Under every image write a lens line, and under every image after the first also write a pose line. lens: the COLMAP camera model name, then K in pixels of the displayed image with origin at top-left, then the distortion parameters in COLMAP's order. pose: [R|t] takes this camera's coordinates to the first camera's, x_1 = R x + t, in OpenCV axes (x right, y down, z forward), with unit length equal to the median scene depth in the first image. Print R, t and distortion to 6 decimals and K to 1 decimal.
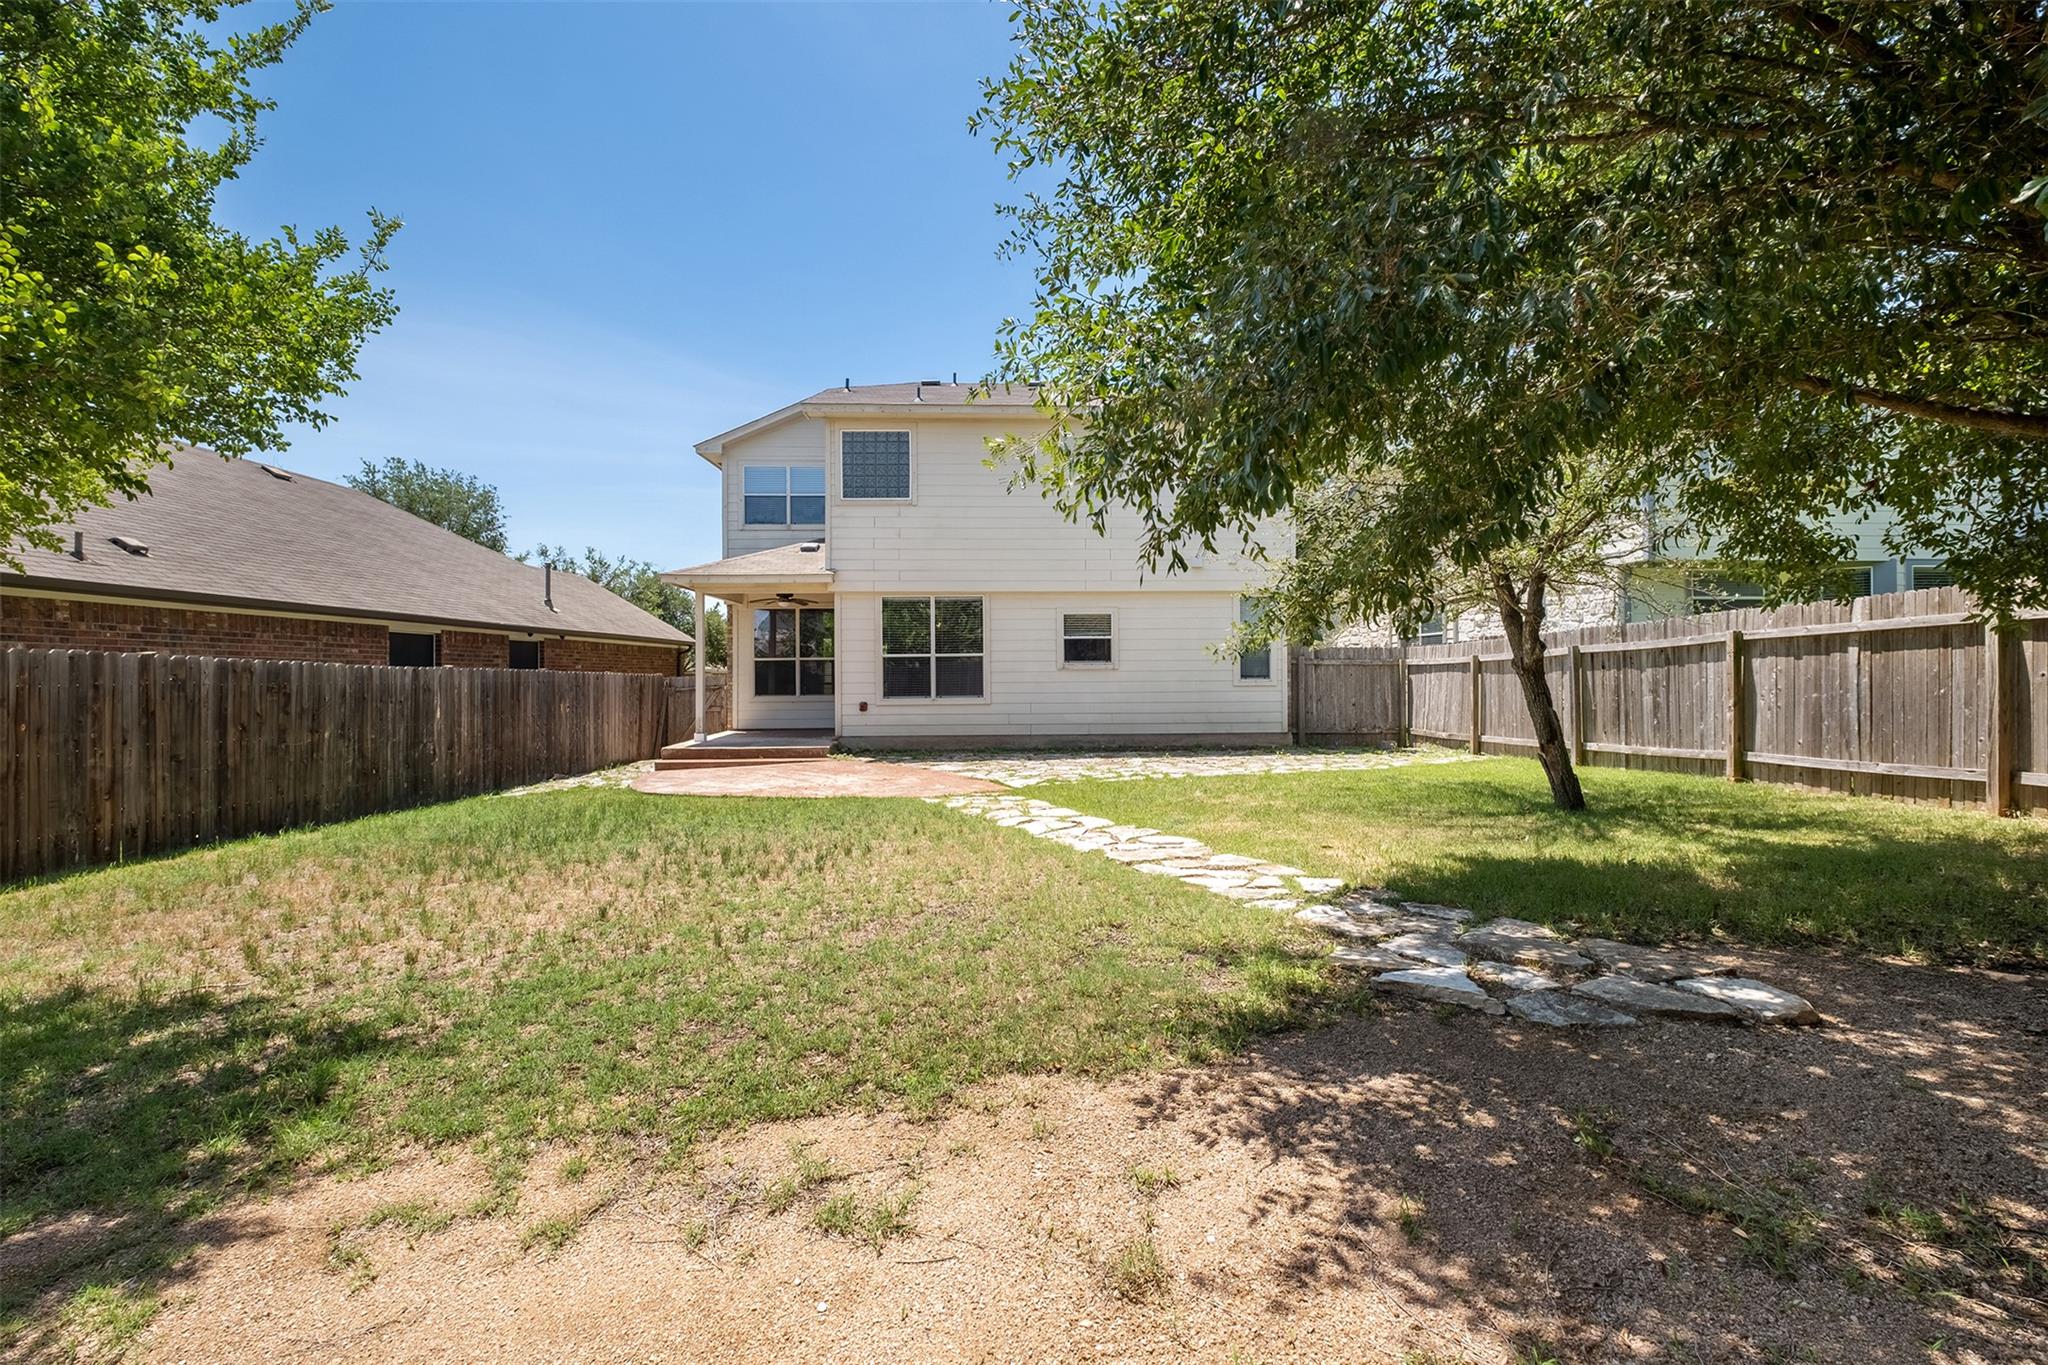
lens RADIAL K [[888.6, 0, 1022.8], [0, 888.6, 679.3], [0, 0, 1]] dist [-0.002356, -0.001288]
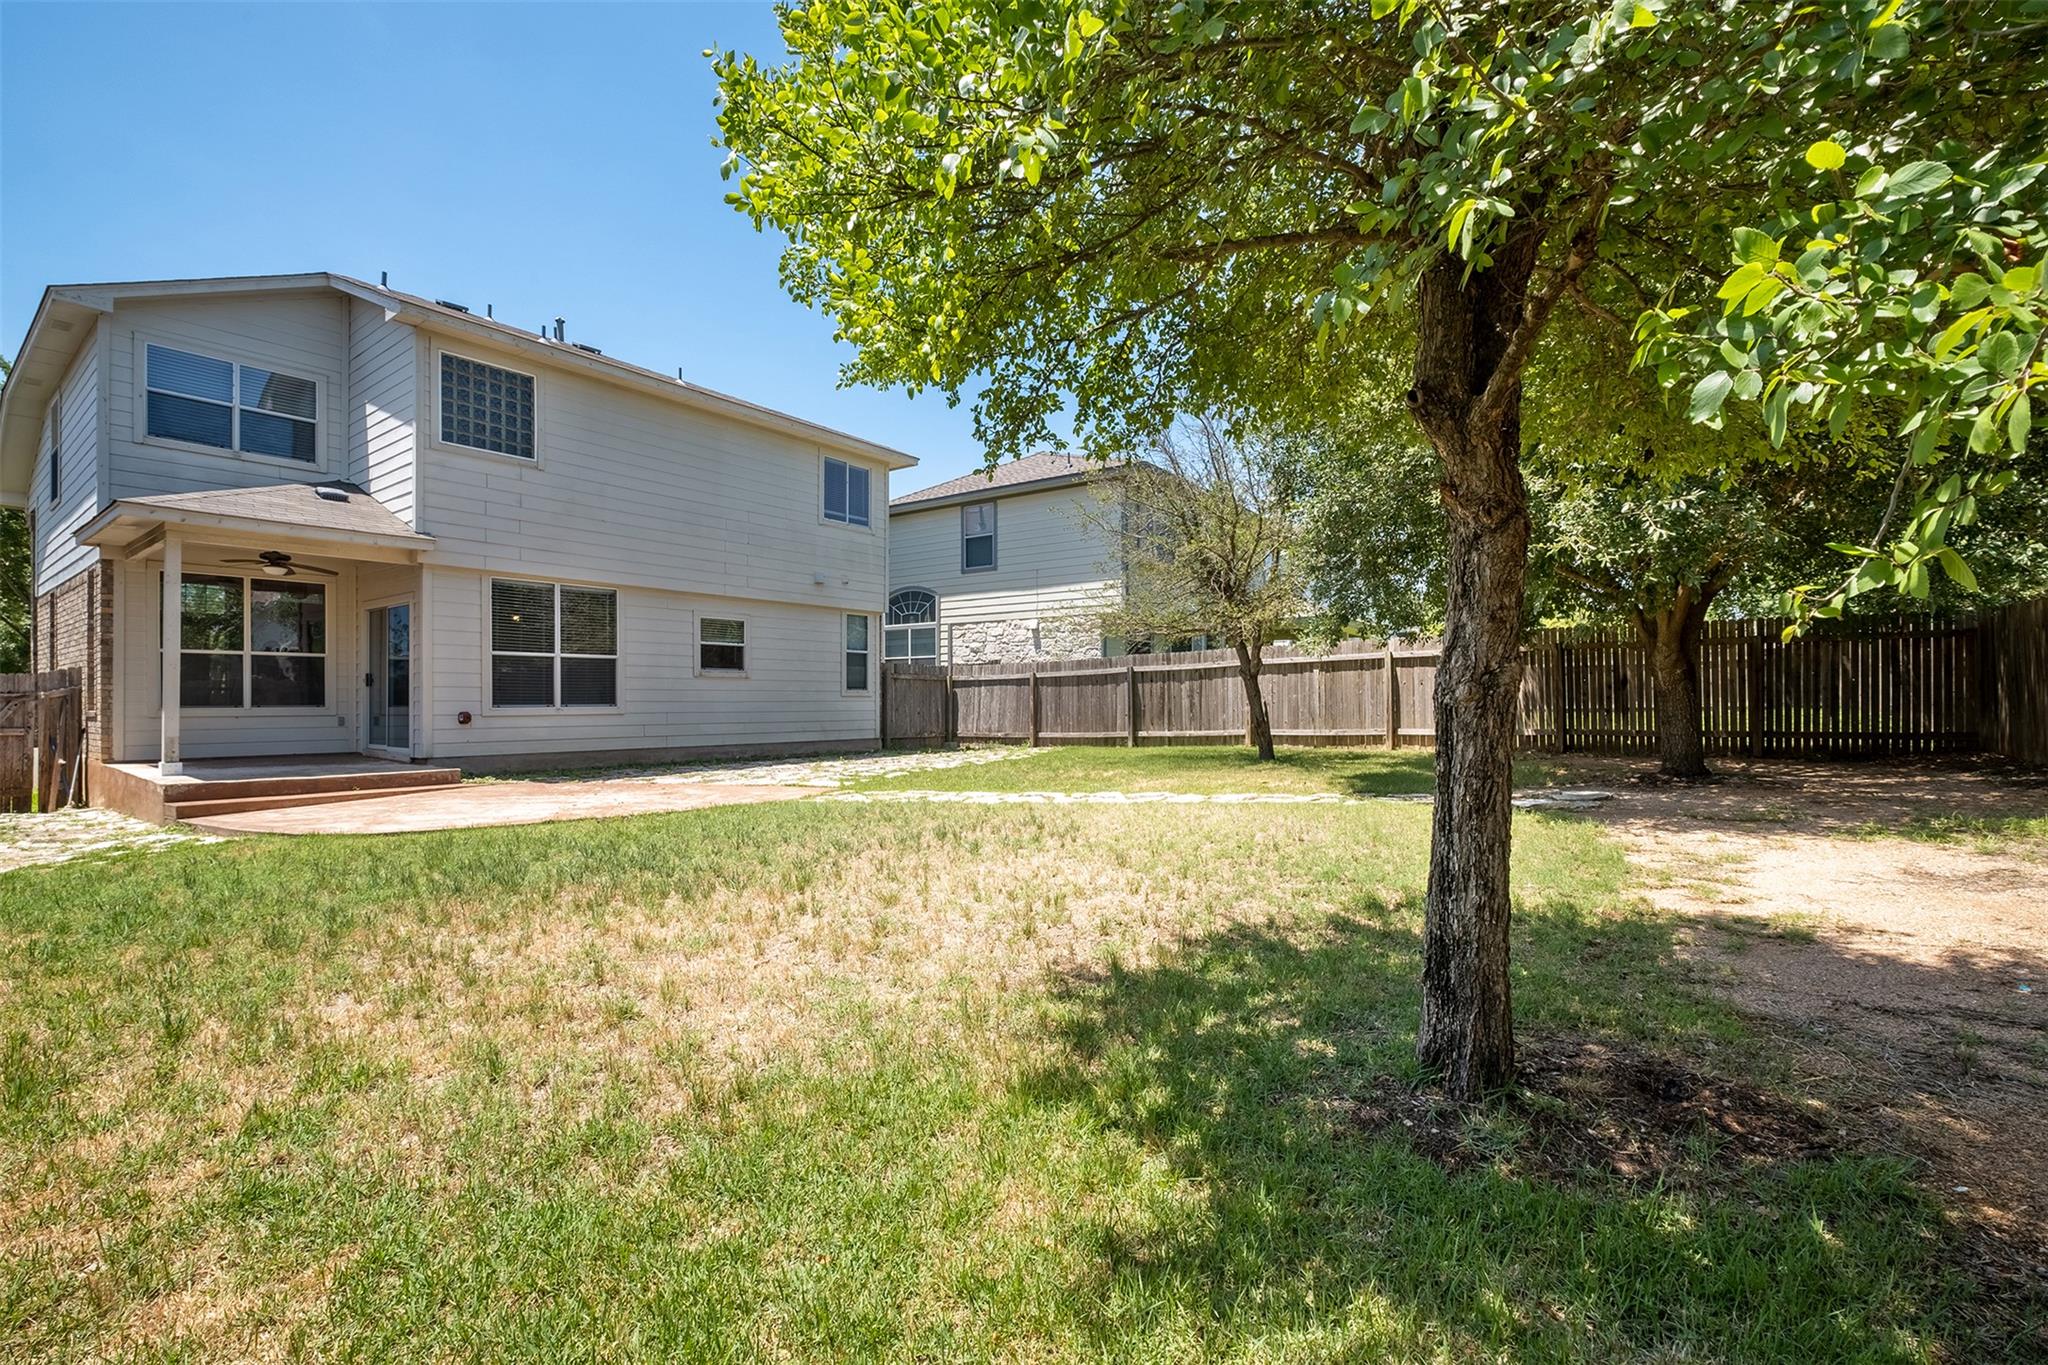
lens RADIAL K [[888.6, 0, 1022.5], [0, 888.6, 692.7], [0, 0, 1]] dist [-0.002356, -0.001288]
pose [[0.632769, 0.013125, 0.774229, -0.508229], [0.001502, 0.999834, -0.018177, 0.025478], [-0.774339, 0.012665, 0.632644, 0.158121]]
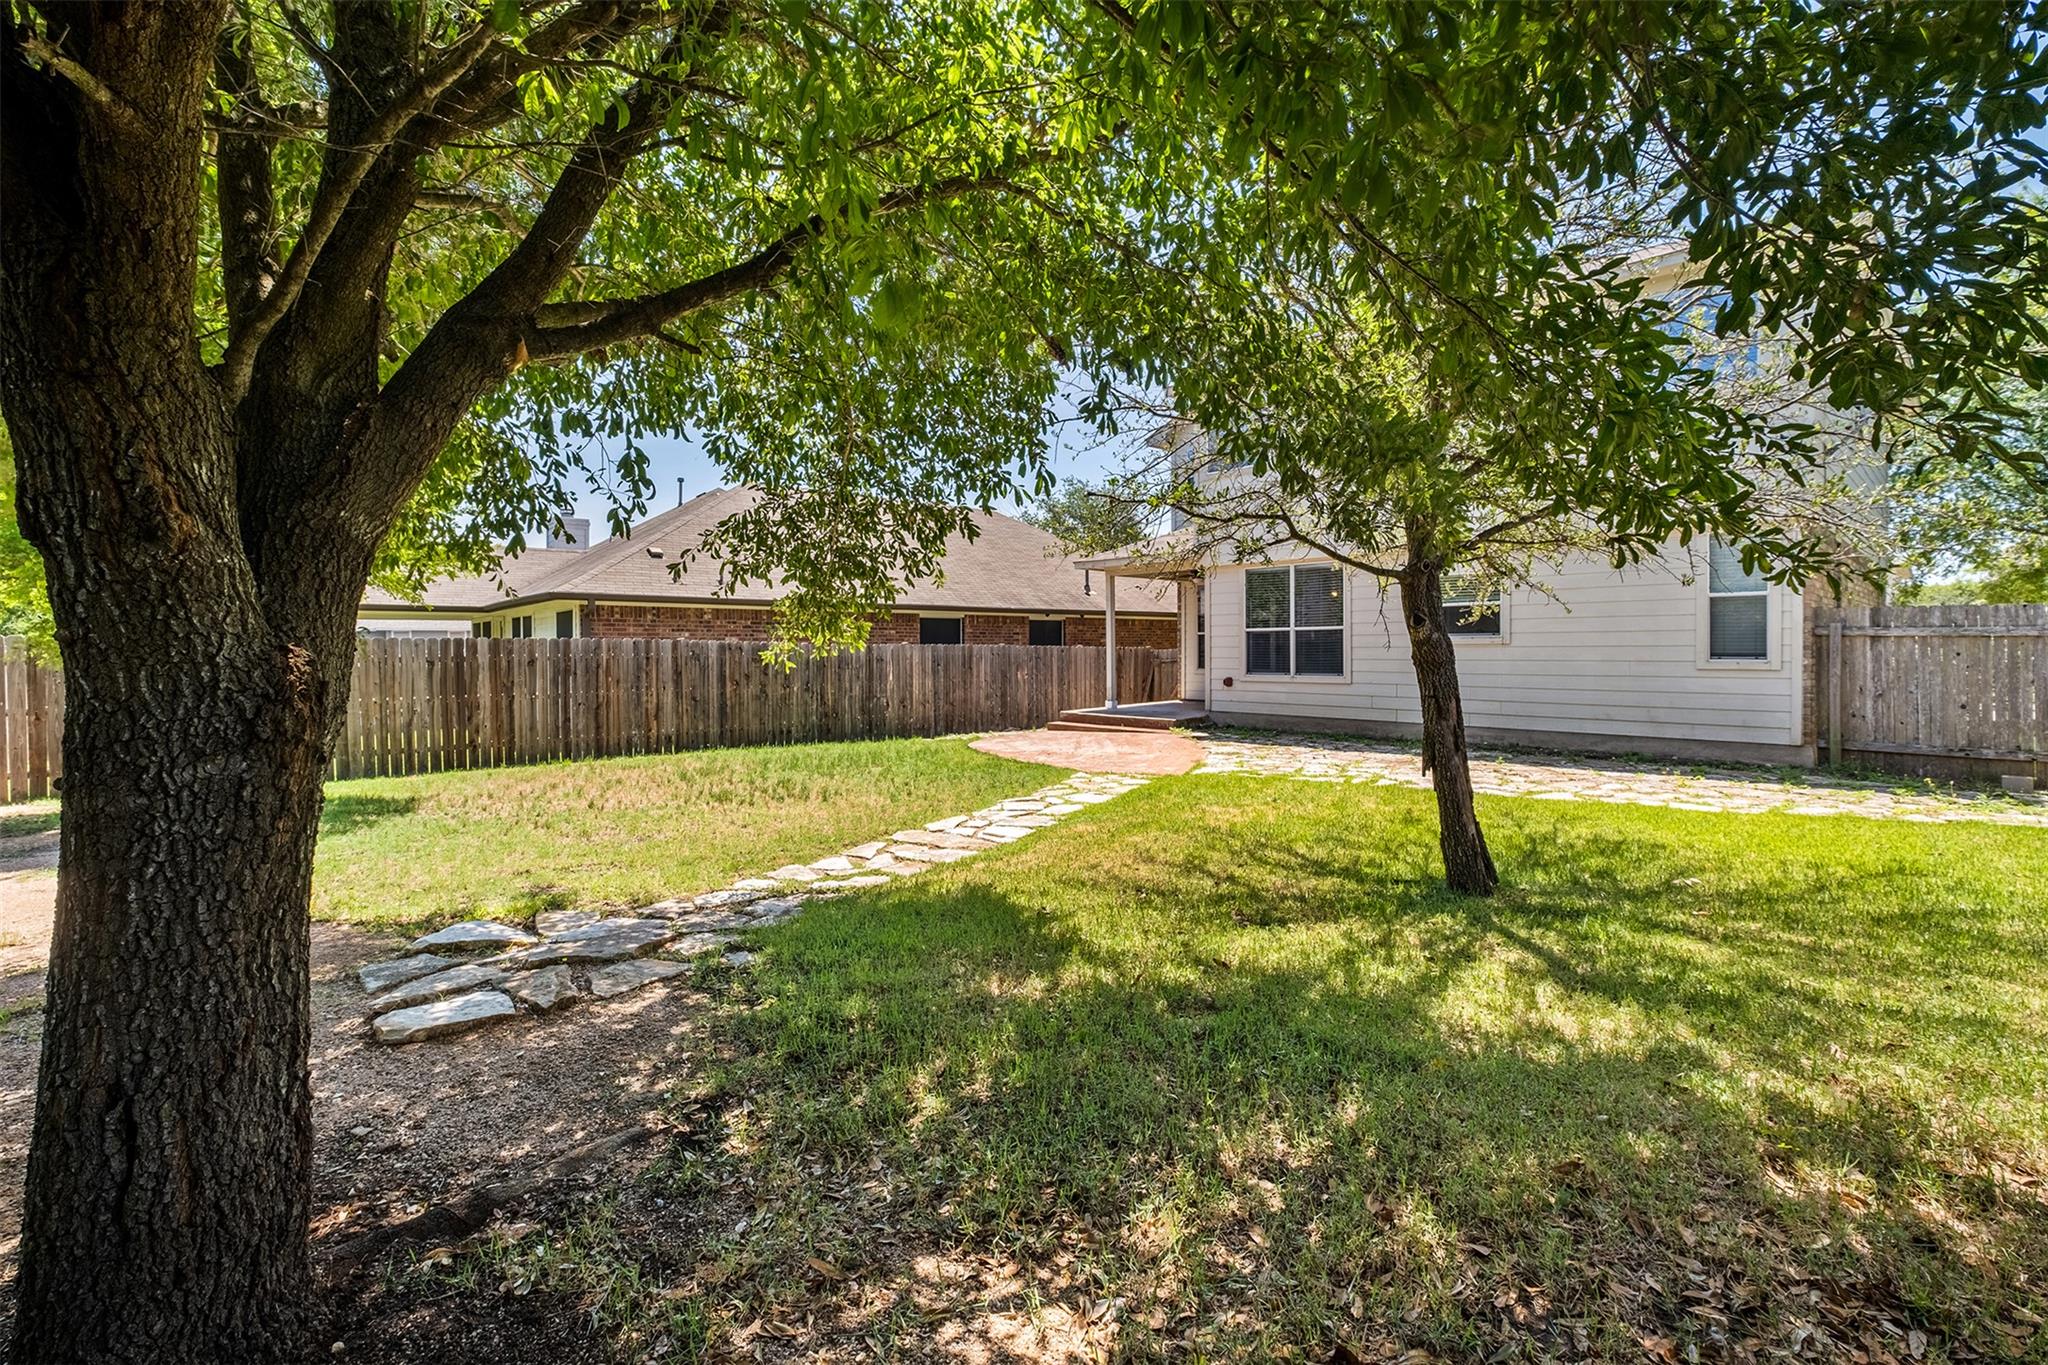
lens RADIAL K [[888.6, 0, 1023.3], [0, 888.6, 673.7], [0, 0, 1]] dist [-0.002356, -0.001288]
pose [[0.638427, 0.025976, -0.769244, 0.469016], [-0.001369, 0.999467, 0.032613, -0.010974], [0.769681, -0.019768, 0.638123, 0.215743]]
